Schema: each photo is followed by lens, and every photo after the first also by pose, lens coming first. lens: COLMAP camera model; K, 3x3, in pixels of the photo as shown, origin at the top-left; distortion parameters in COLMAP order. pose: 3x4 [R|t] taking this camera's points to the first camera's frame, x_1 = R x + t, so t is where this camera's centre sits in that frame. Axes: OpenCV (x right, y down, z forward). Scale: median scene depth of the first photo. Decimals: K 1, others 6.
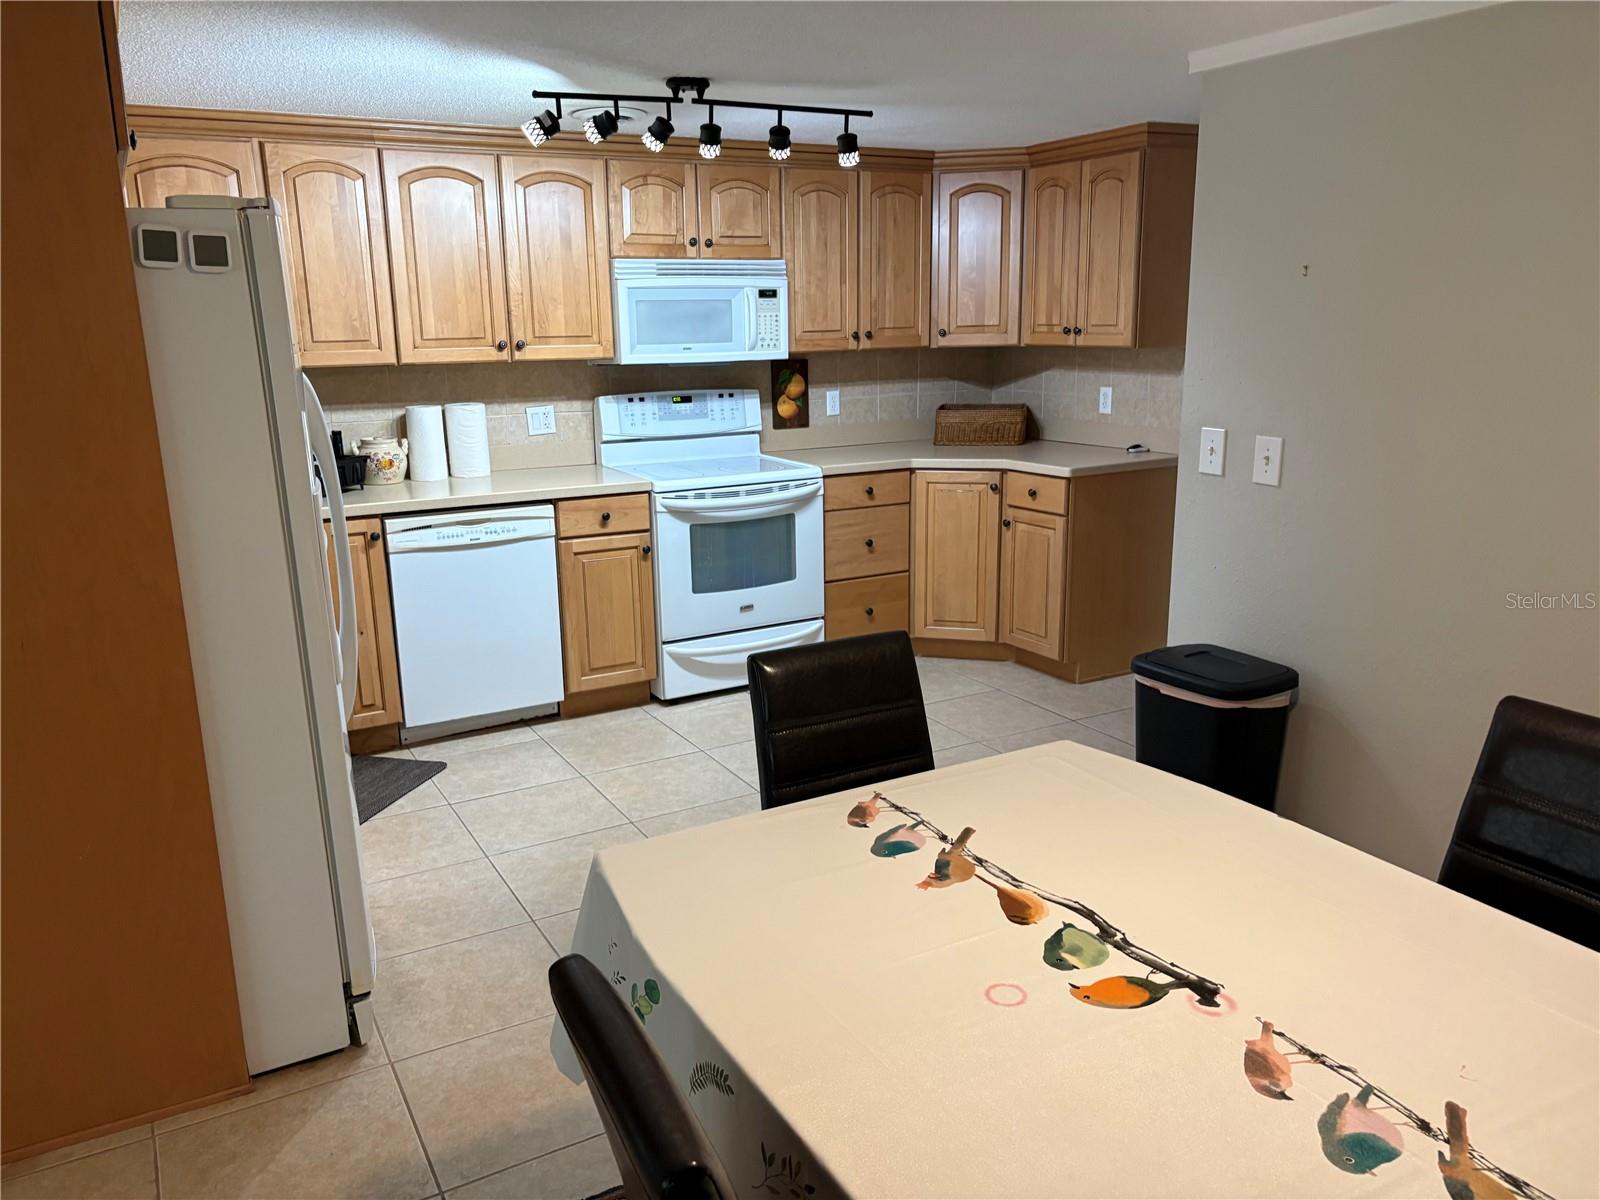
lens RADIAL K [[1205.1, 0, 795.9], [0, 1205.1, 600.7], [0, 0, 1]] dist [0.040433, -0.038325]
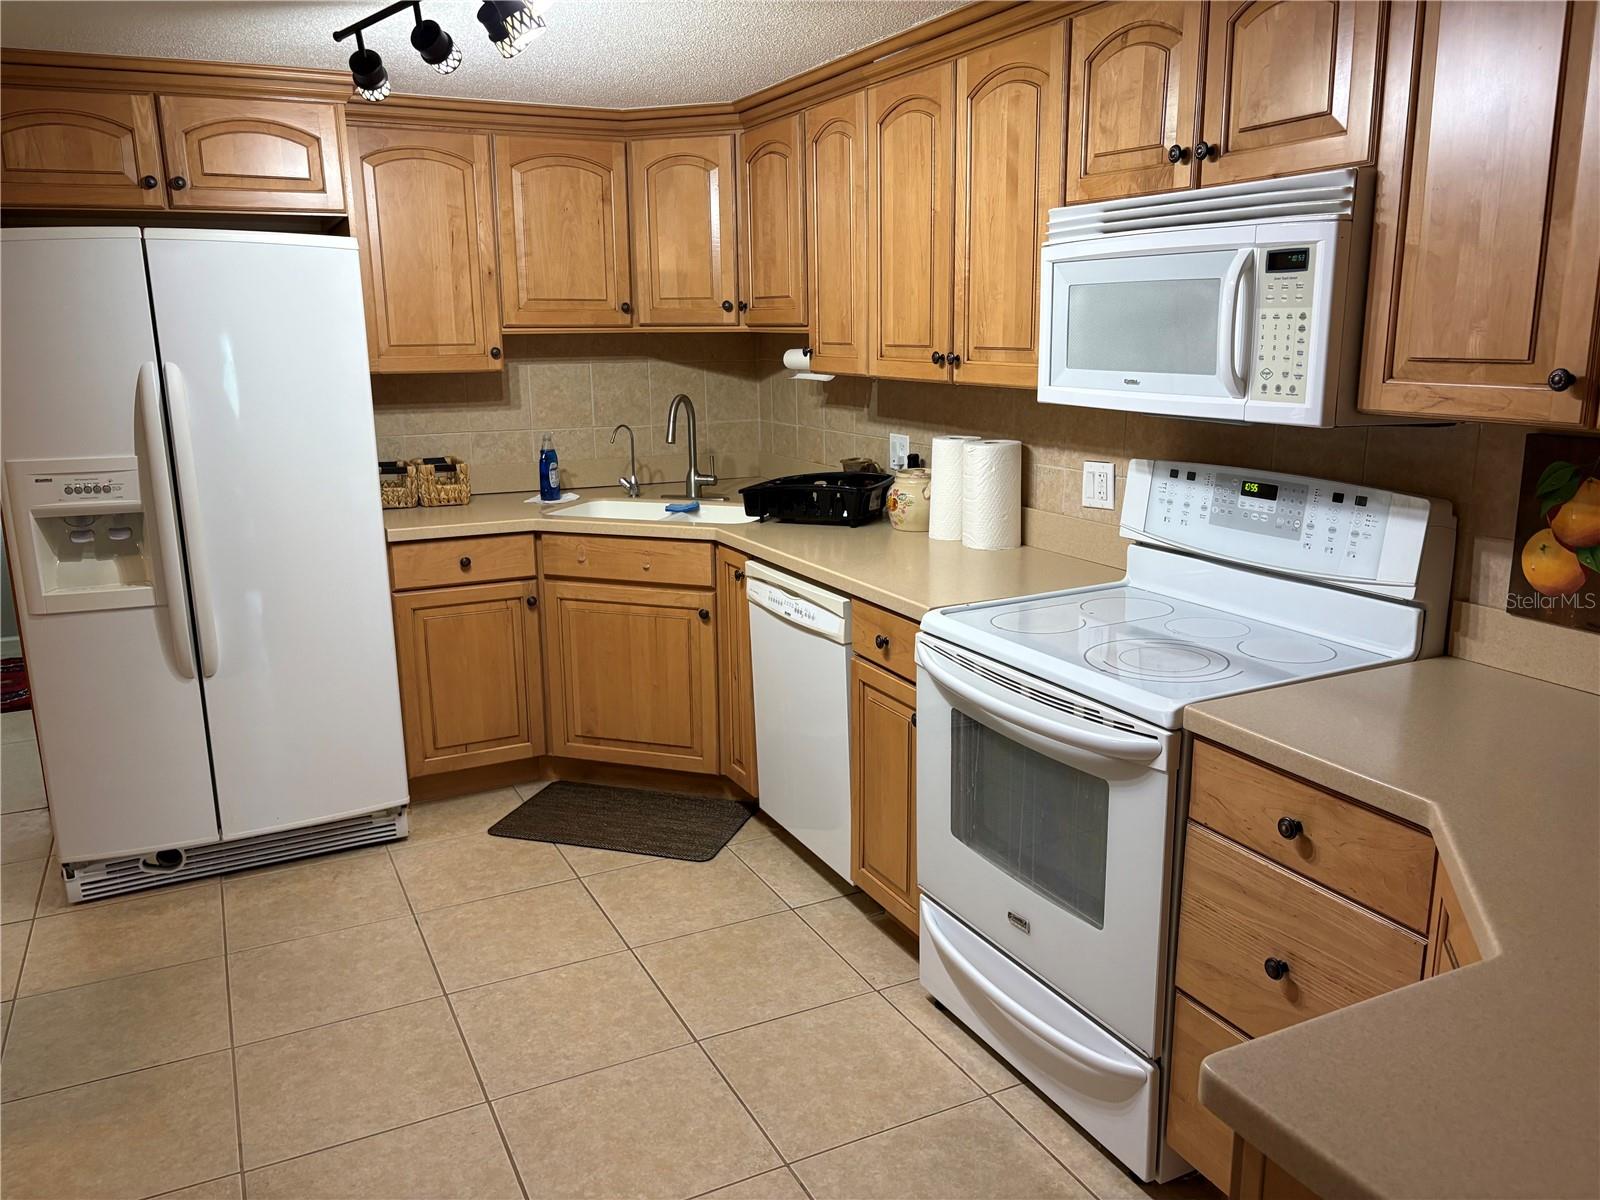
lens RADIAL K [[1205.1, 0, 801.6], [0, 1205.1, 601.1], [0, 0, 1]] dist [0.040433, -0.038325]
pose [[-0.039442, 0.242993, -0.969226, 0.395227], [-0.220272, 0.944004, 0.245634, -0.210955], [0.974641, 0.223181, 0.016292, 0.863059]]
